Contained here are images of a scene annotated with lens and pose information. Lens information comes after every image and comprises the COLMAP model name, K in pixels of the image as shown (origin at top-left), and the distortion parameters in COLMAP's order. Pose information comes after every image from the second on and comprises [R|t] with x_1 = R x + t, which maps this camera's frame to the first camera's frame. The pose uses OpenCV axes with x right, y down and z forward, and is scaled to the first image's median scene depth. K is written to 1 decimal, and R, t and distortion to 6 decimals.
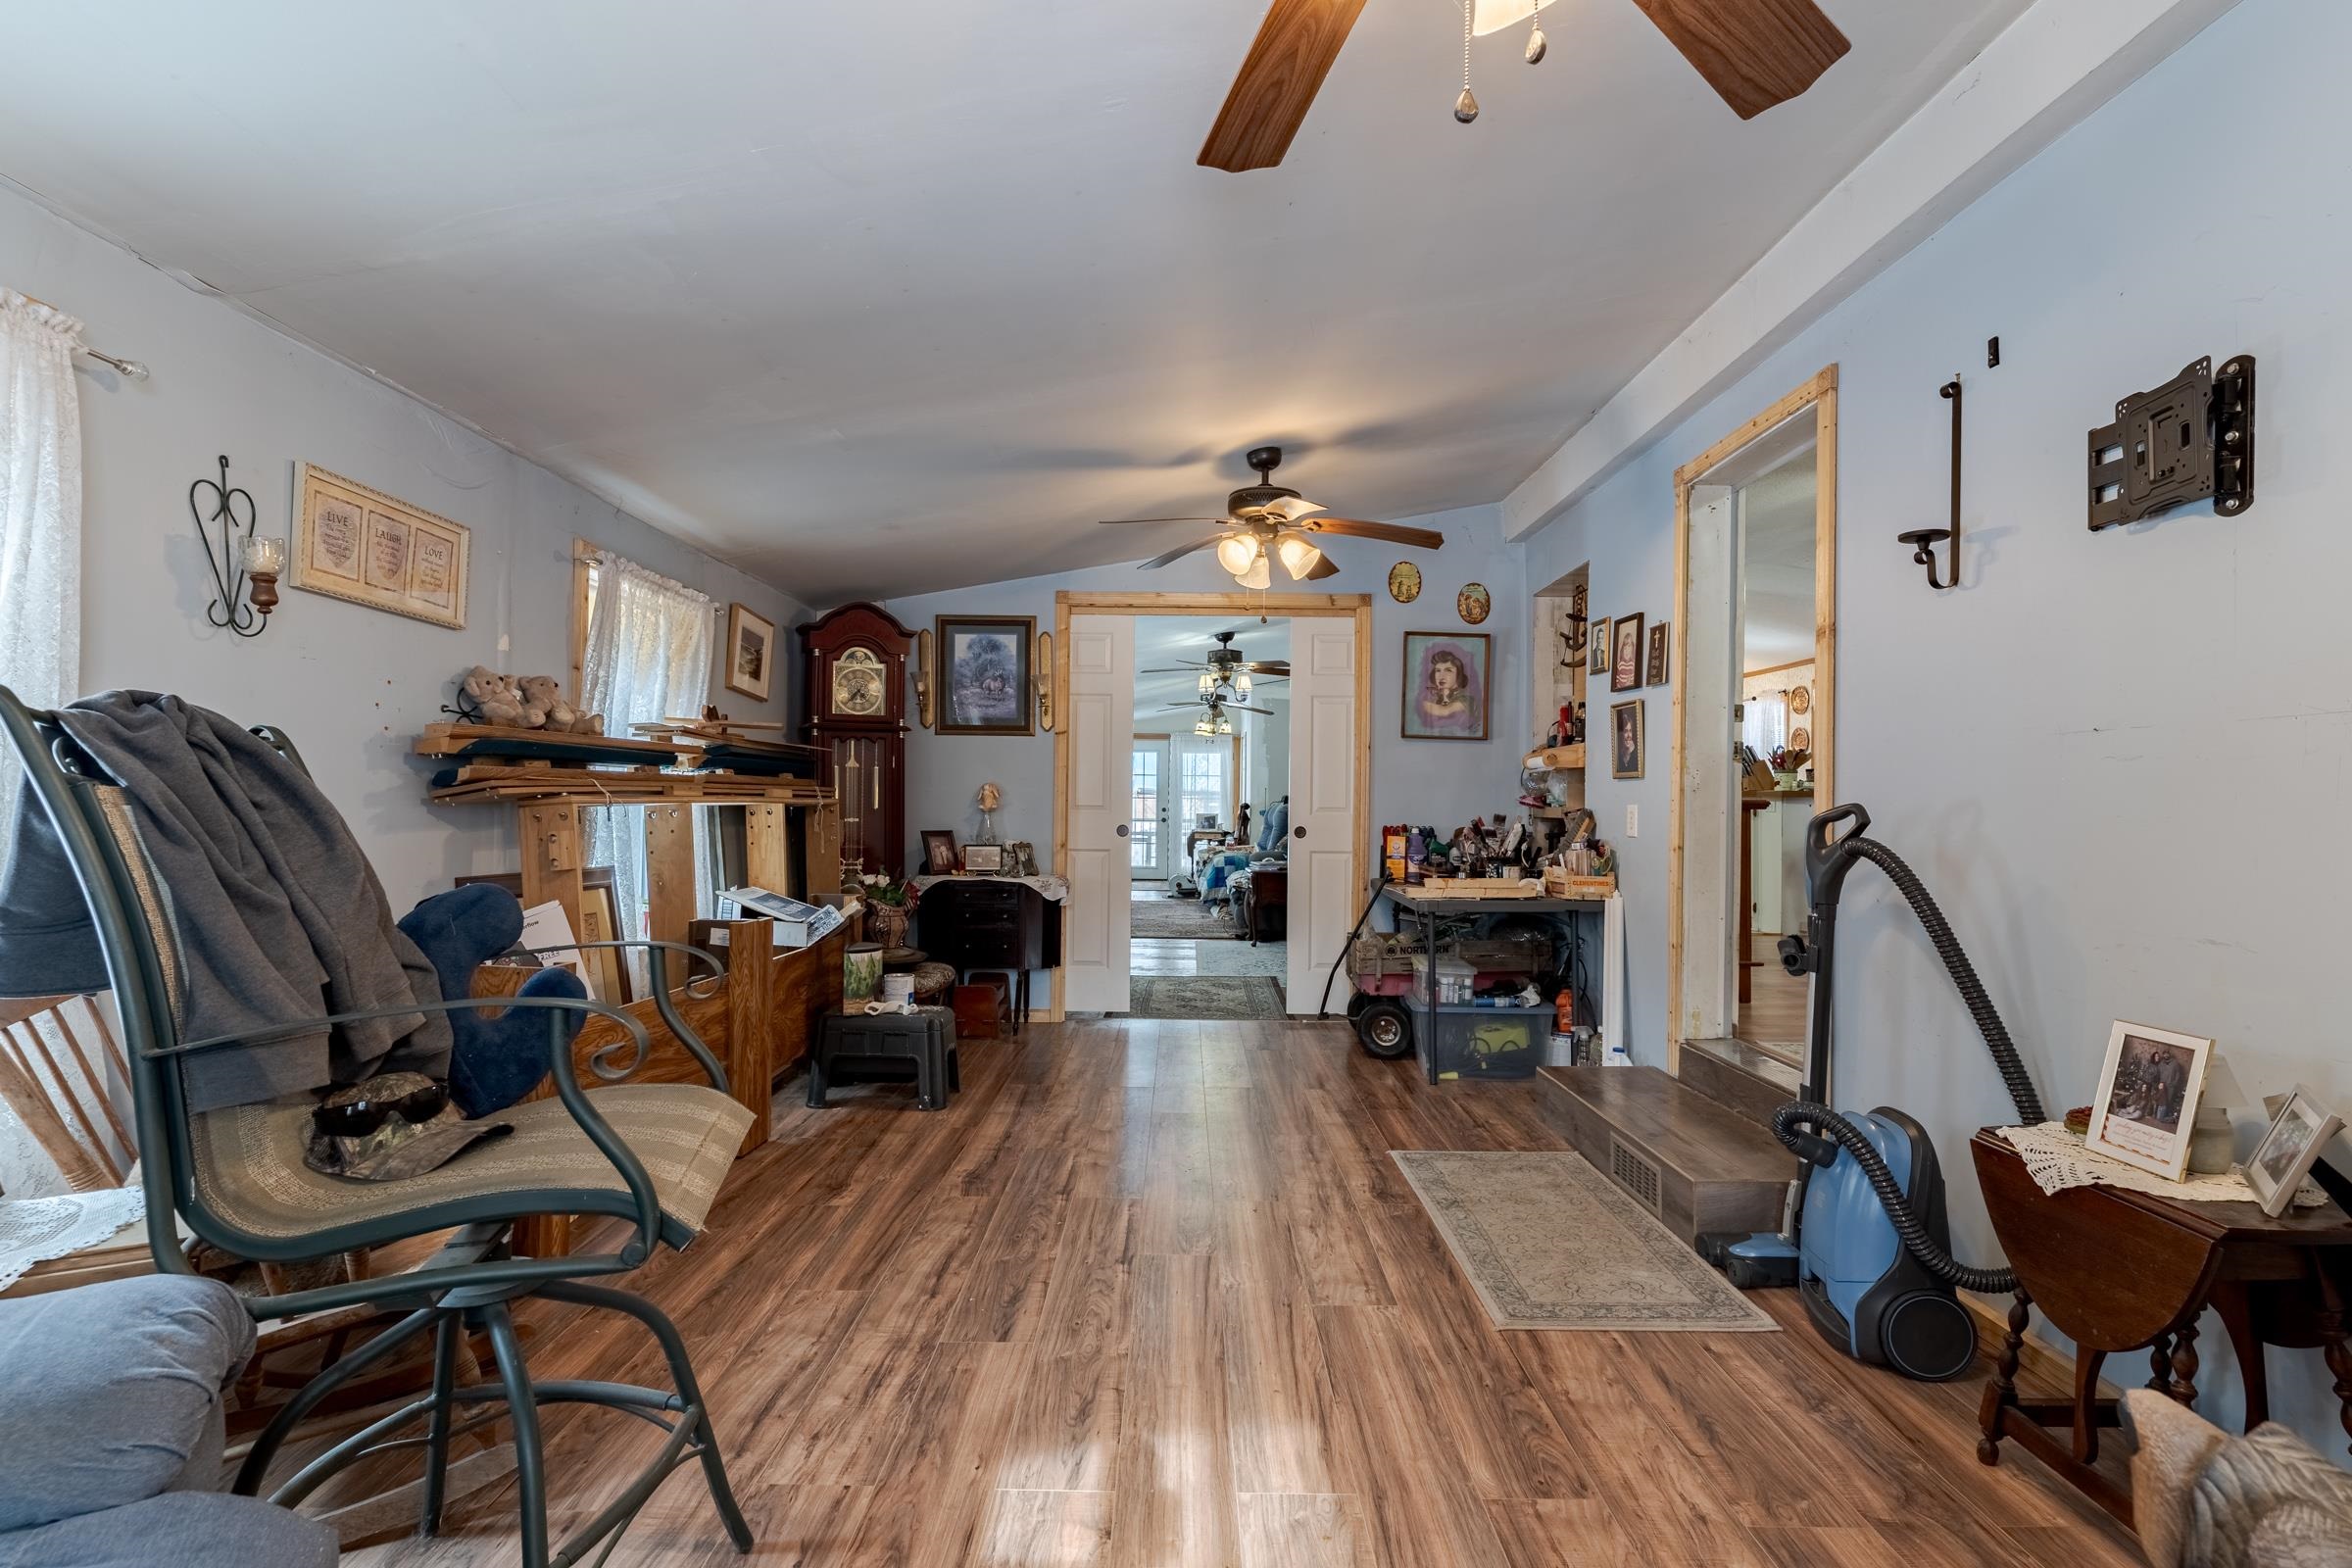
lens RADIAL K [[1116.8, 0, 1176.0], [0, 1116.8, 784.0], [0, 0, 1]] dist [0.002897, 0.000089]
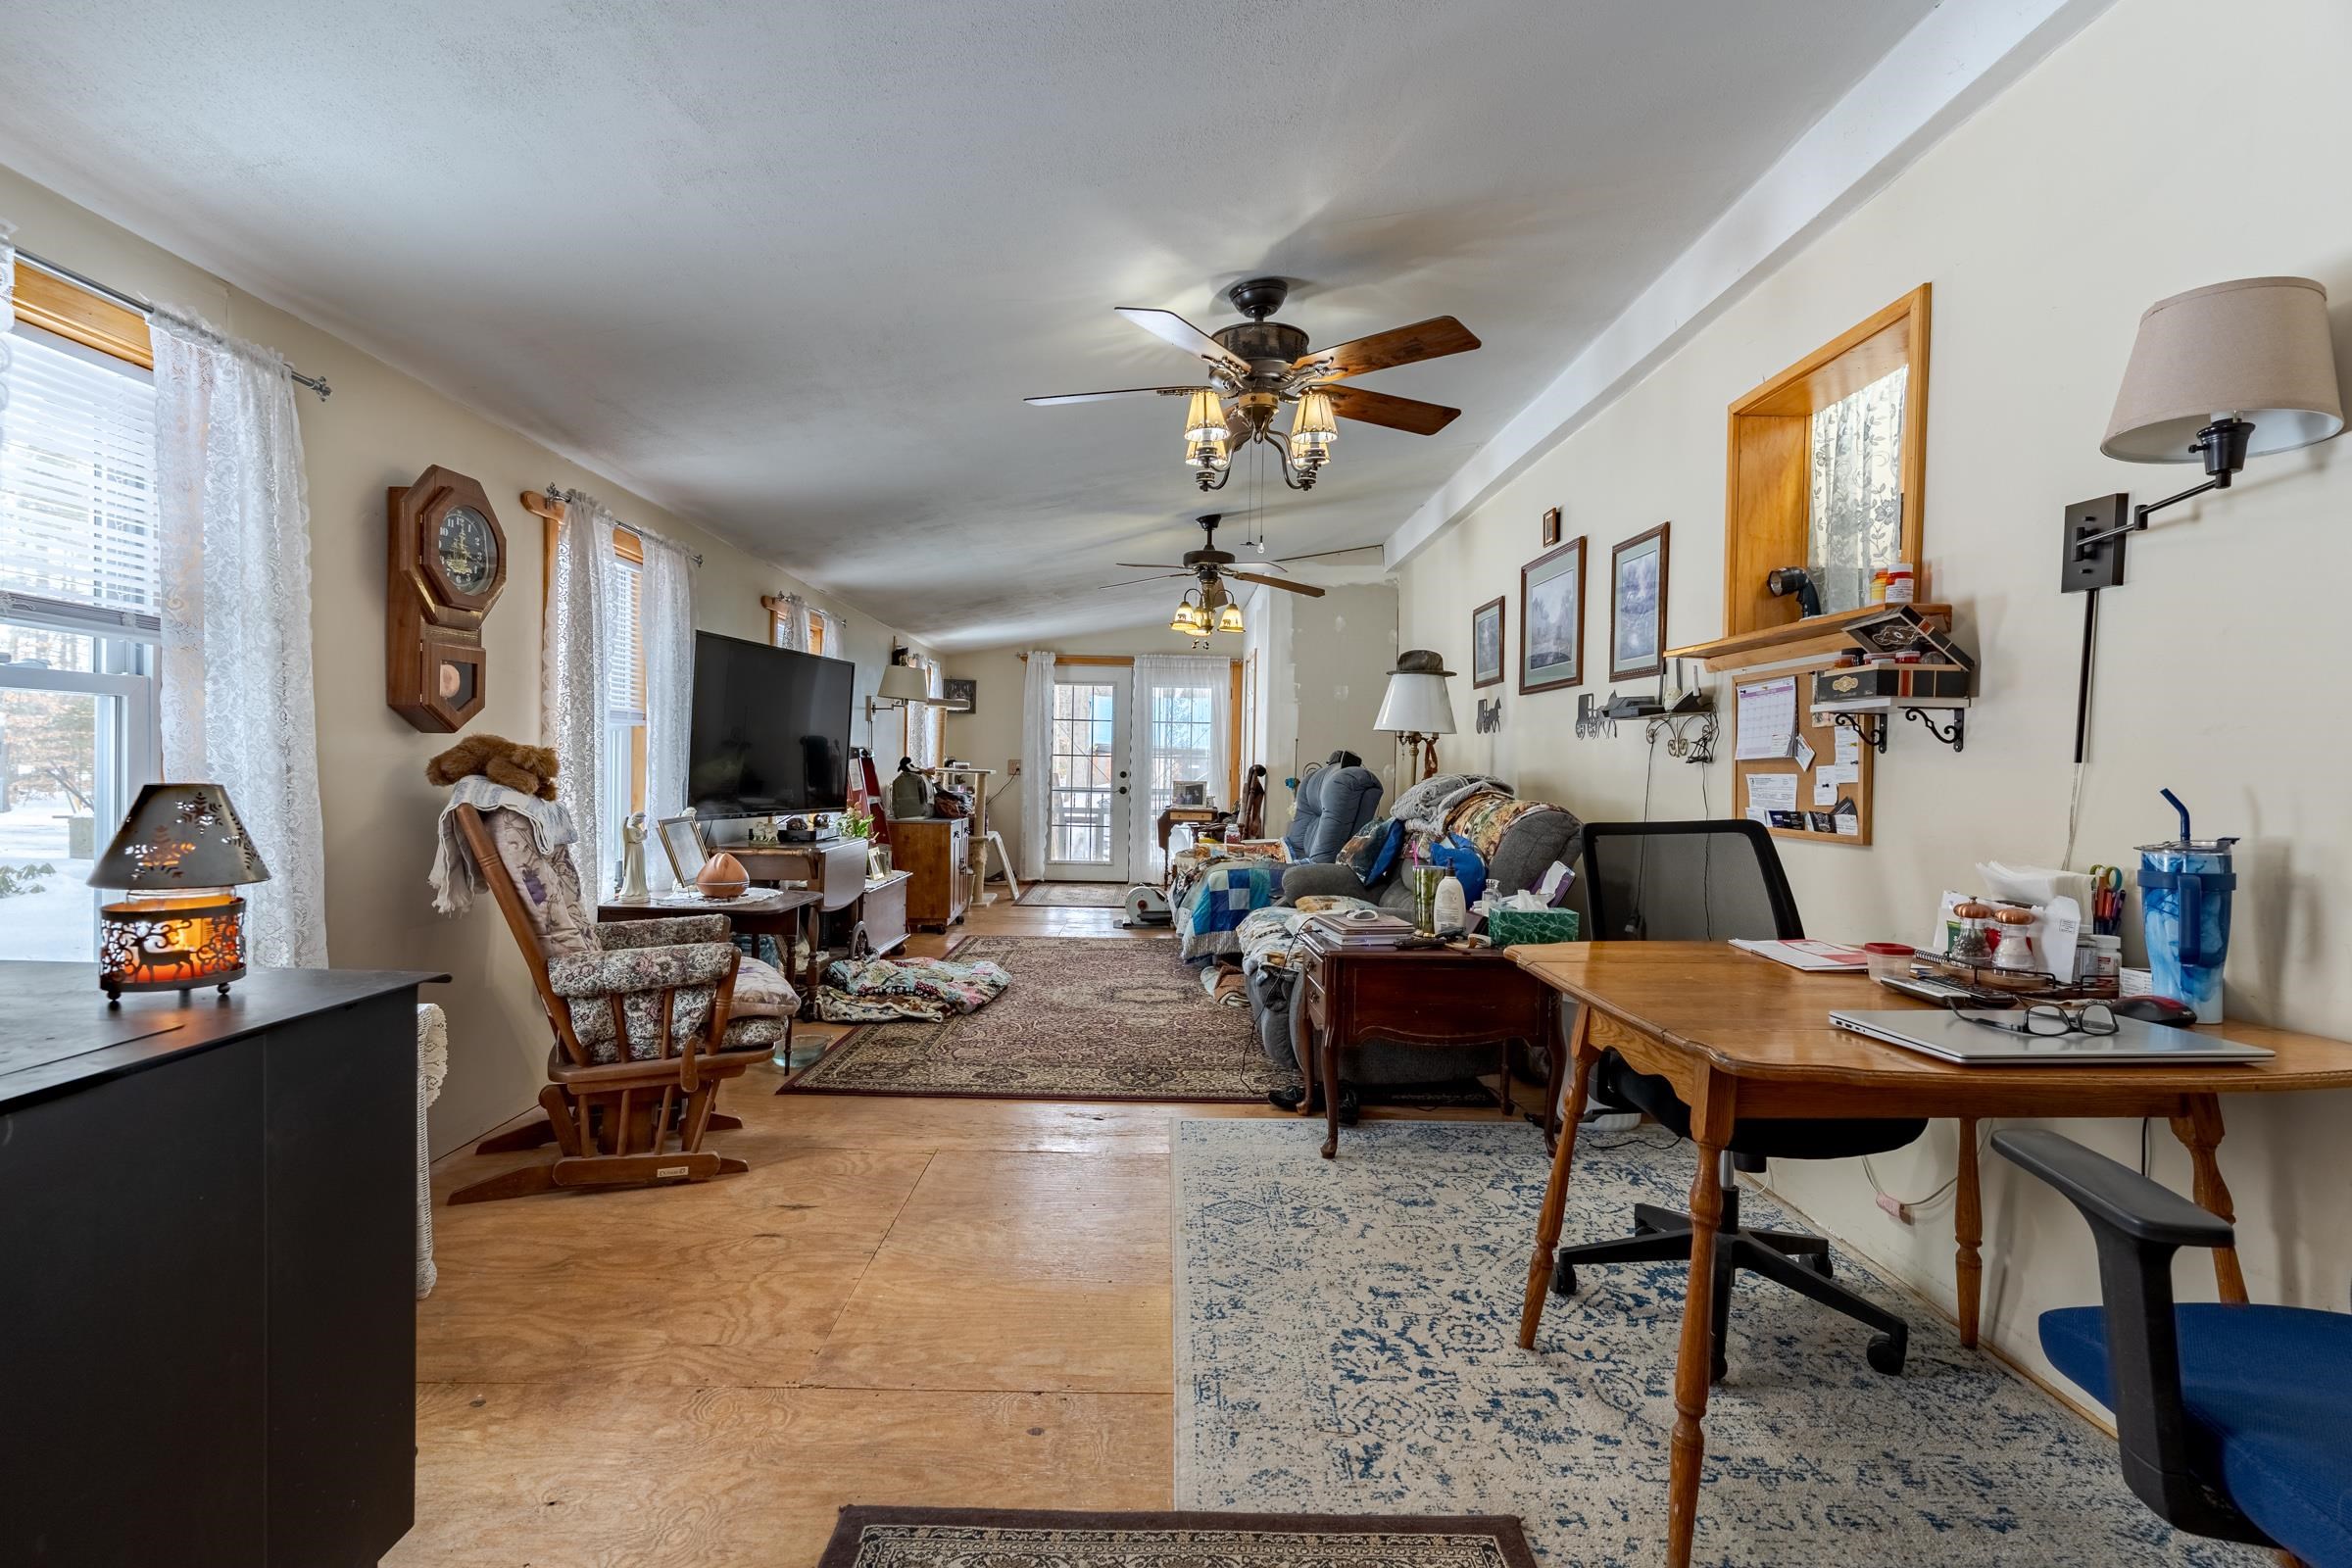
lens RADIAL K [[1116.8, 0, 1176.0], [0, 1116.8, 784.0], [0, 0, 1]] dist [0.002897, 0.000089]
pose [[0.999732, 0.008203, 0.021670, 0.006861], [-0.008915, 0.999417, 0.032970, 0.007998], [-0.021387, -0.033155, 0.999221, 0.407422]]
